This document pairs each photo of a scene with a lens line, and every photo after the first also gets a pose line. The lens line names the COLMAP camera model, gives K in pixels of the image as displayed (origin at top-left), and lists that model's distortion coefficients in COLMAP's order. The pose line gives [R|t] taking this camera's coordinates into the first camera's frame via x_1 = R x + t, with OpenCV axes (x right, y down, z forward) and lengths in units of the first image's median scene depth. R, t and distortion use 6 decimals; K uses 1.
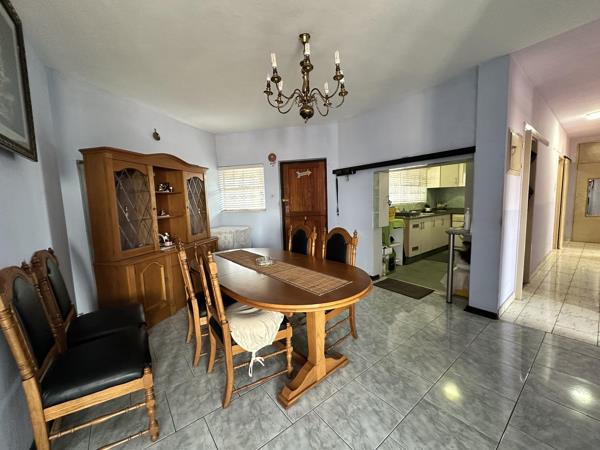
lens RADIAL K [[235.3, 0, 300.0], [0, 235.3, 225.0], [0, 0, 1]] dist [-0.028140, -0.000028]
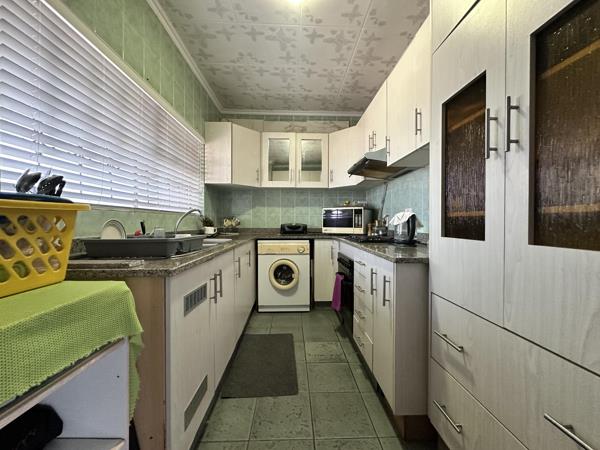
lens RADIAL K [[240.0, 0, 300.8], [0, 240.0, 223.9], [0, 0, 1]] dist [-0.002018, -0.000183]
pose [[0.574225, 0.027112, 0.818249, 0.286463], [0.063074, 0.995016, -0.077233, -0.034354], [-0.816264, 0.095959, 0.569653, 0.616988]]
